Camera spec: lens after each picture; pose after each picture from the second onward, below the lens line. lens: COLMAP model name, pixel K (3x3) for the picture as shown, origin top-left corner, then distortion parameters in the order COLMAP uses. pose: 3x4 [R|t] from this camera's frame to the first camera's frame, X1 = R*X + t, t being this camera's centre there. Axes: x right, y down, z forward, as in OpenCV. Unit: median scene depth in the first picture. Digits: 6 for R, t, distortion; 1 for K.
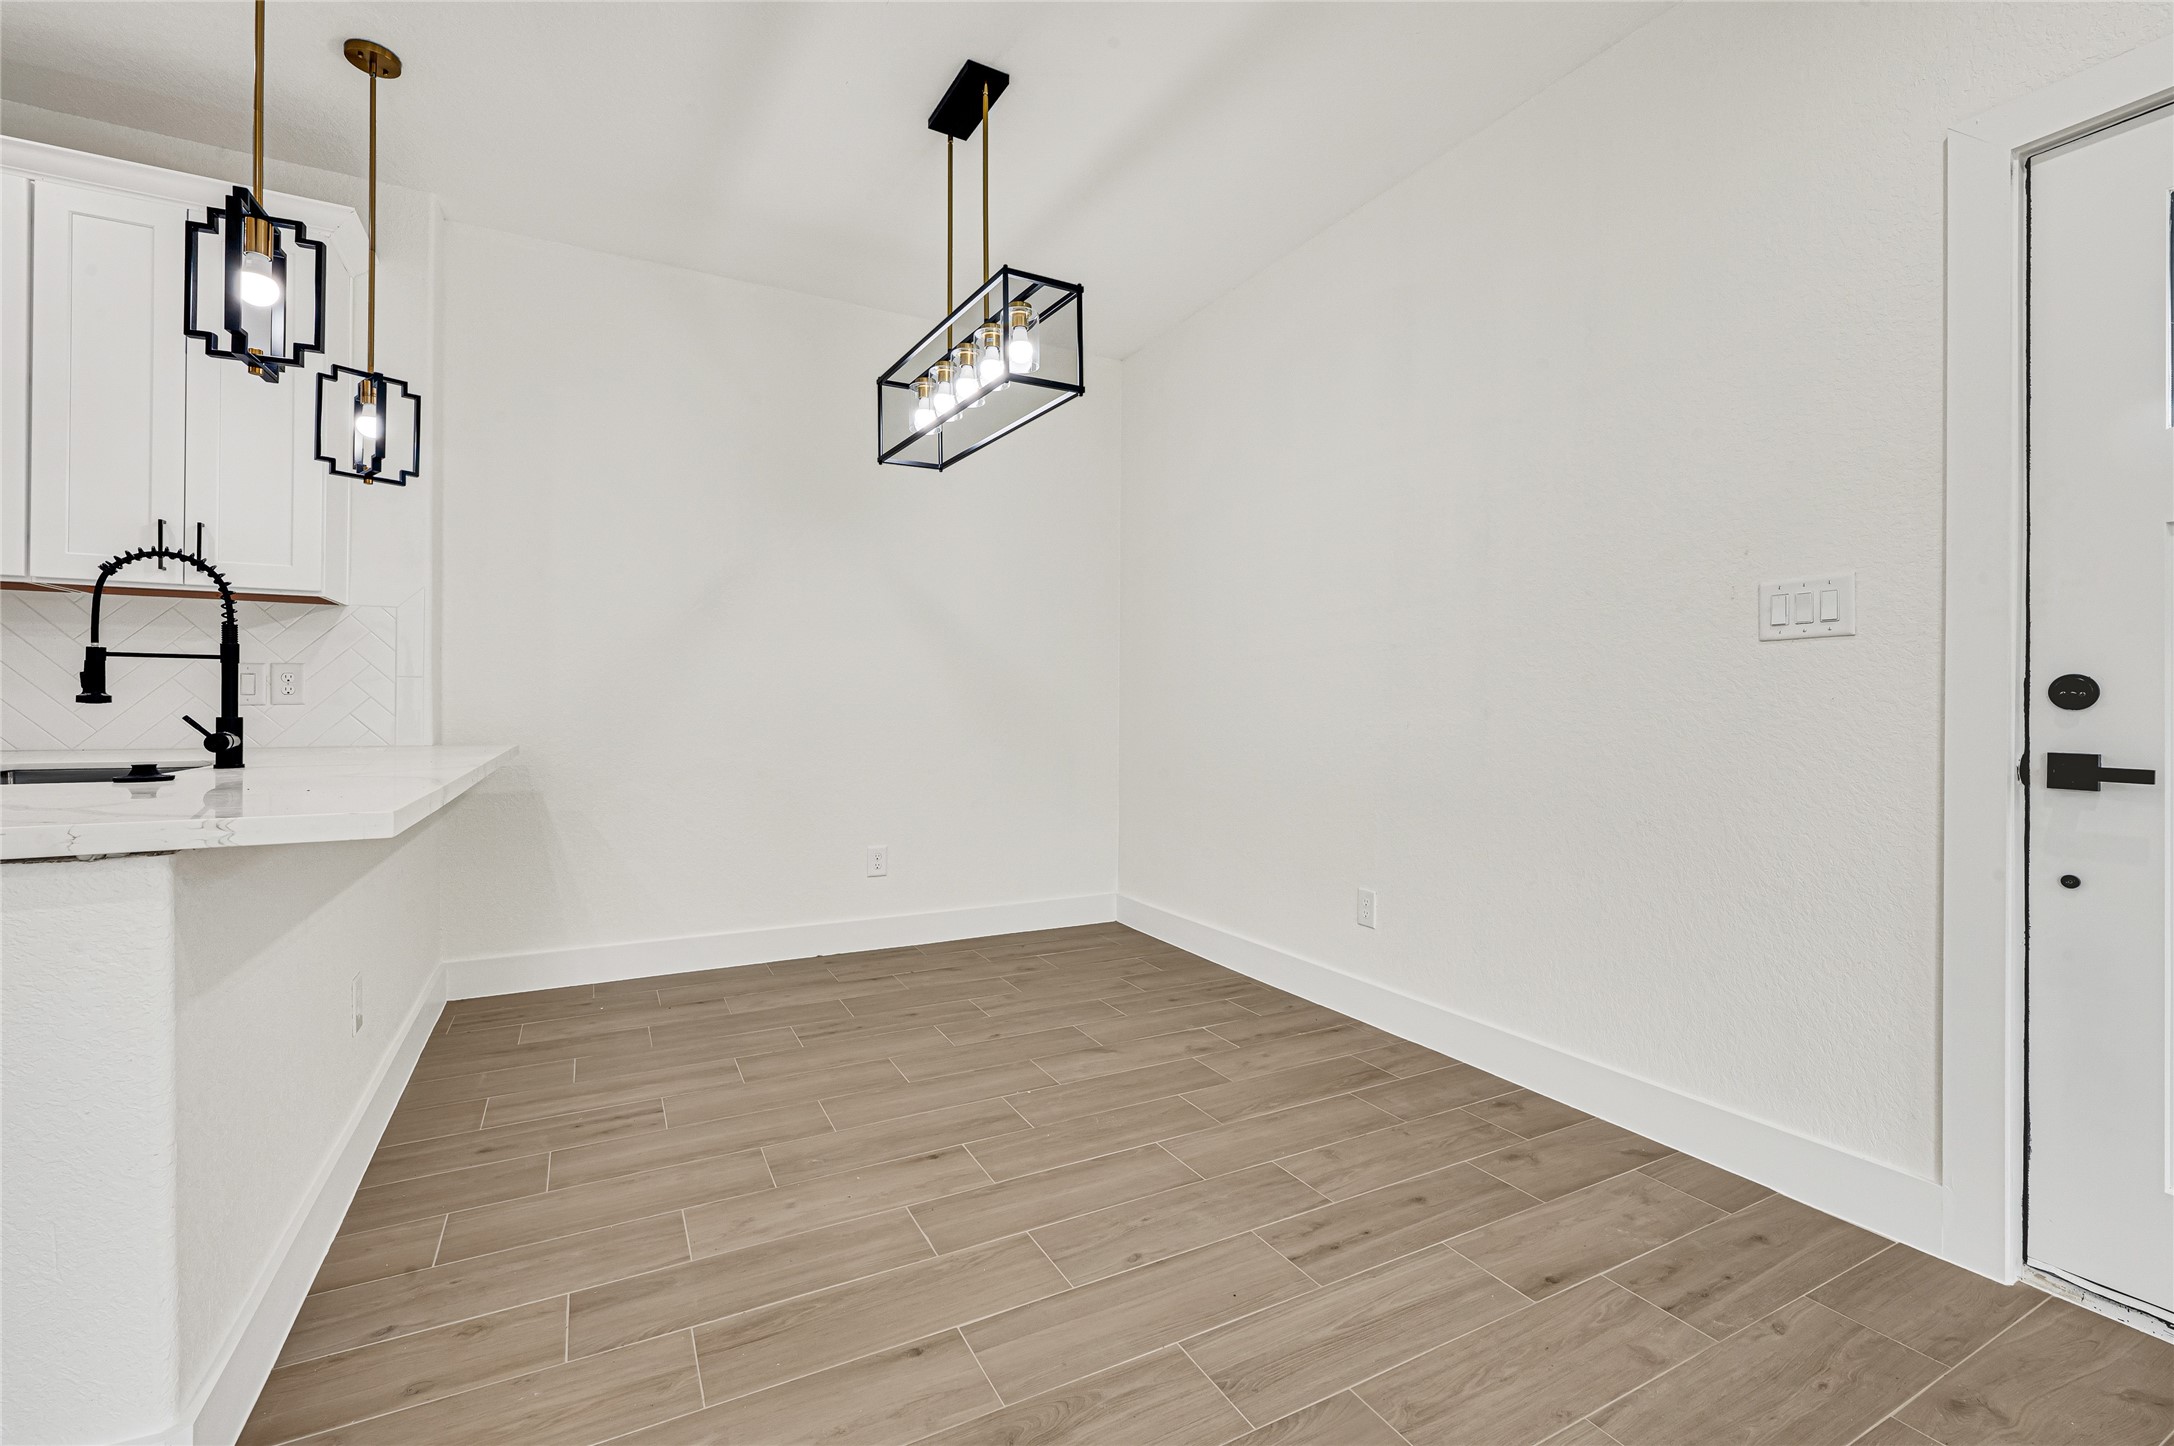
lens RADIAL K [[941.4, 0, 1115.8], [0, 941.4, 711.7], [0, 0, 1]] dist [0.021306, -0.000252]
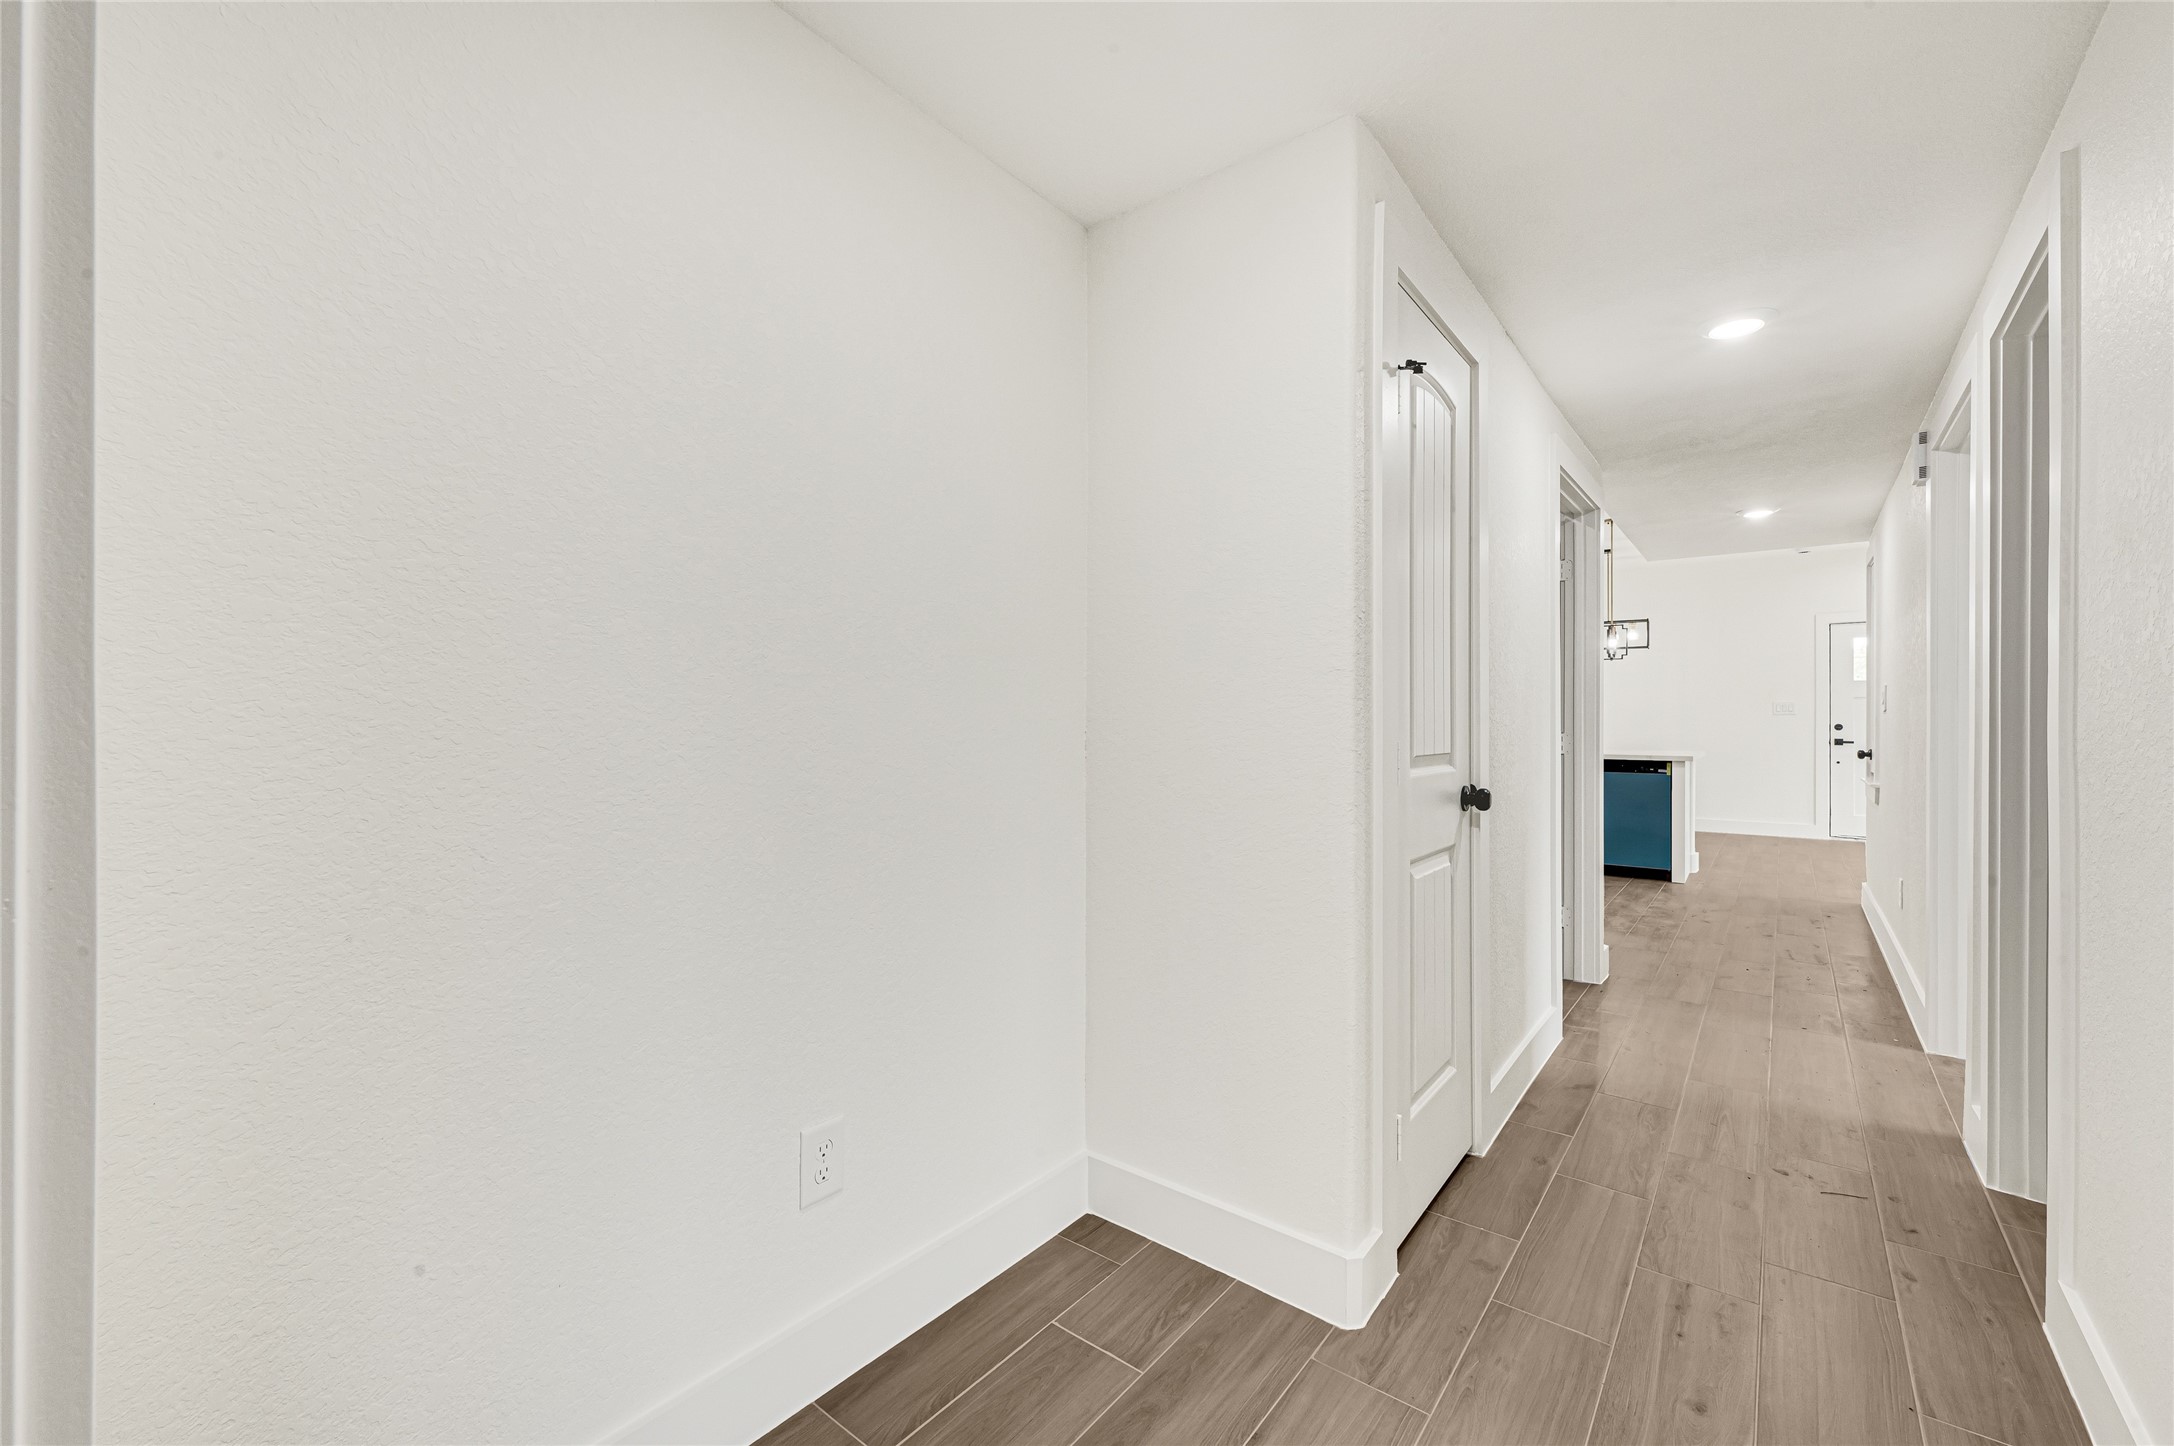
lens RADIAL K [[892.2, 0, 1060.1], [0, 892.2, 719.5], [0, 0, 1]] dist [-0.002501, 0.000615]
pose [[0.920560, 0.004759, 0.390572, -4.909582], [-0.003501, 0.999986, -0.003934, -0.028693], [-0.390585, 0.002254, 0.920564, -1.868690]]
